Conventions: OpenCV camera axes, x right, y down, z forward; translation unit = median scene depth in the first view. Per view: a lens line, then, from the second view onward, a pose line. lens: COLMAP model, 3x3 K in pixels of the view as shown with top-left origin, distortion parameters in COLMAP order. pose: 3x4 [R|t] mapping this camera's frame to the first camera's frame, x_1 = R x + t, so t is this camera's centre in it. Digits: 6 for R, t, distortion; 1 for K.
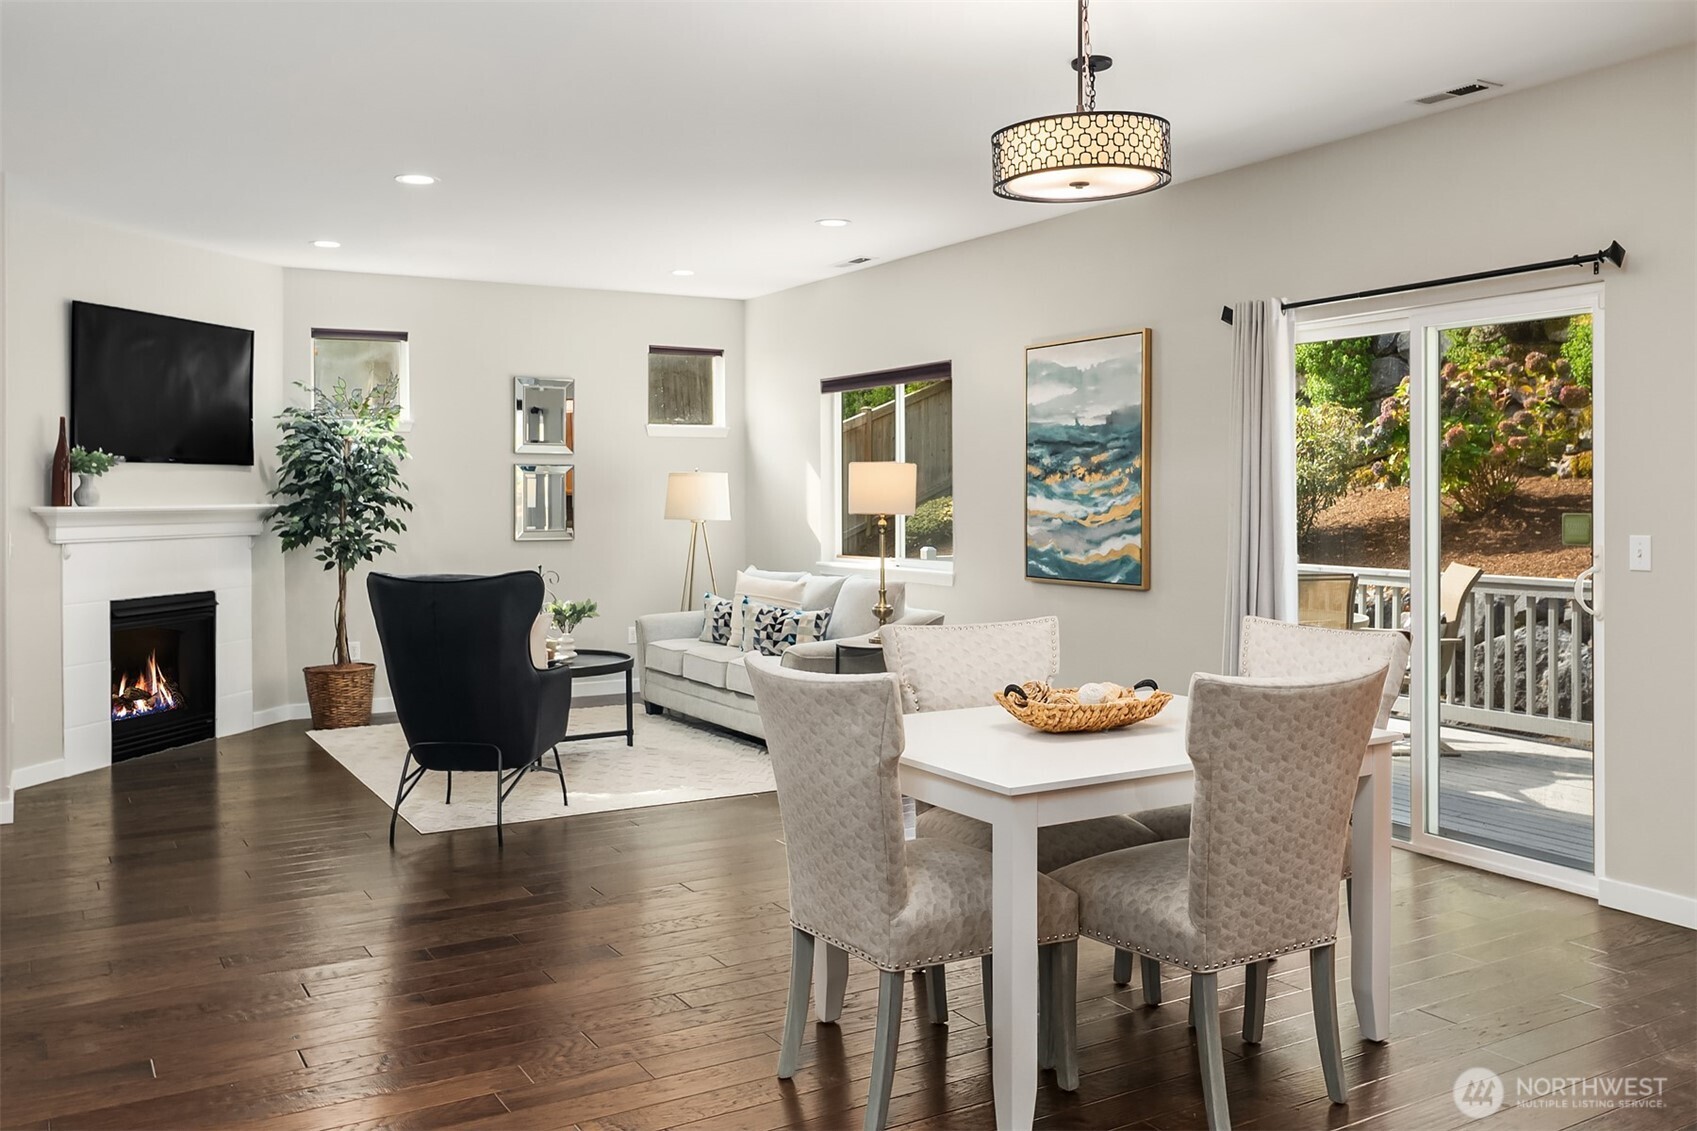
lens RADIAL K [[1398.7, 0, 850.1], [0, 1398.7, 560.6], [0, 0, 1]] dist [-0.004113, -0.006530]
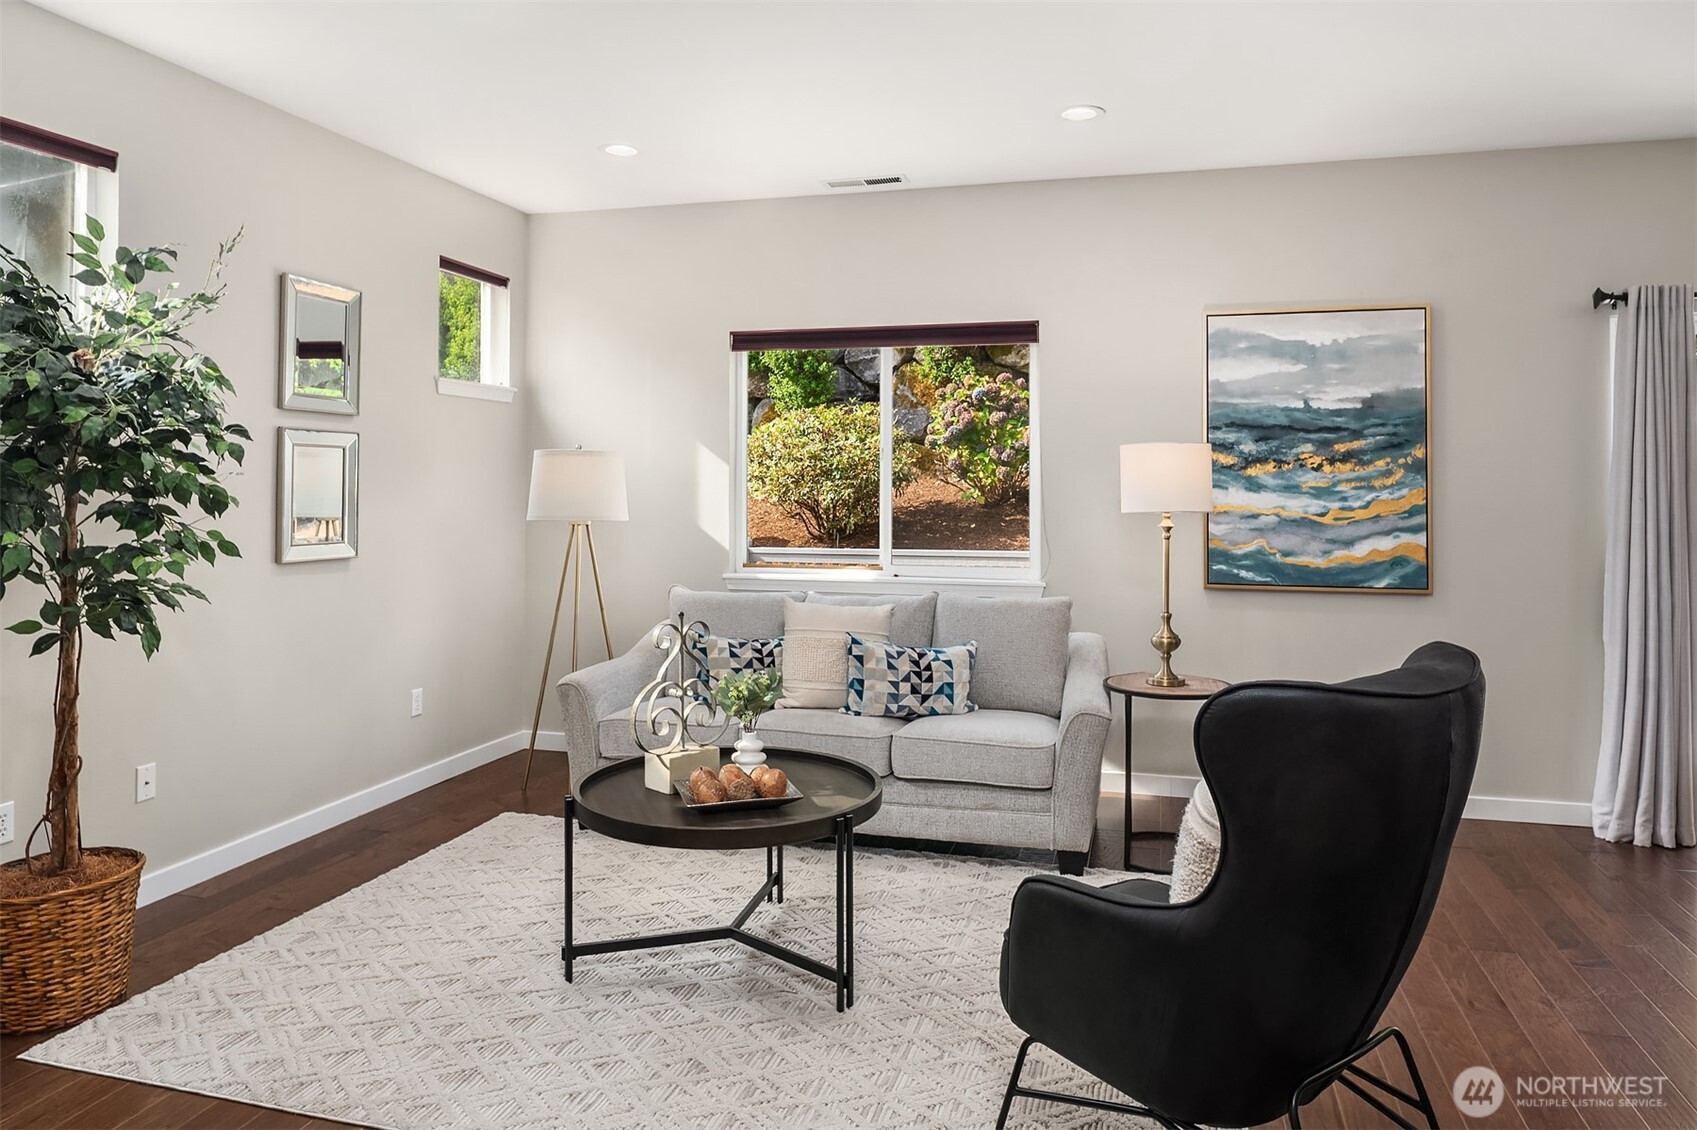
lens RADIAL K [[1116.8, 0, 851.5], [0, 1116.8, 486.6], [0, 0, 1]] dist [-0.001421, -0.002193]
pose [[0.720115, 0.003303, 0.693847, -0.520857], [0.027034, 0.999096, -0.032814, -0.032398], [-0.693328, 0.042388, 0.719375, 0.695200]]
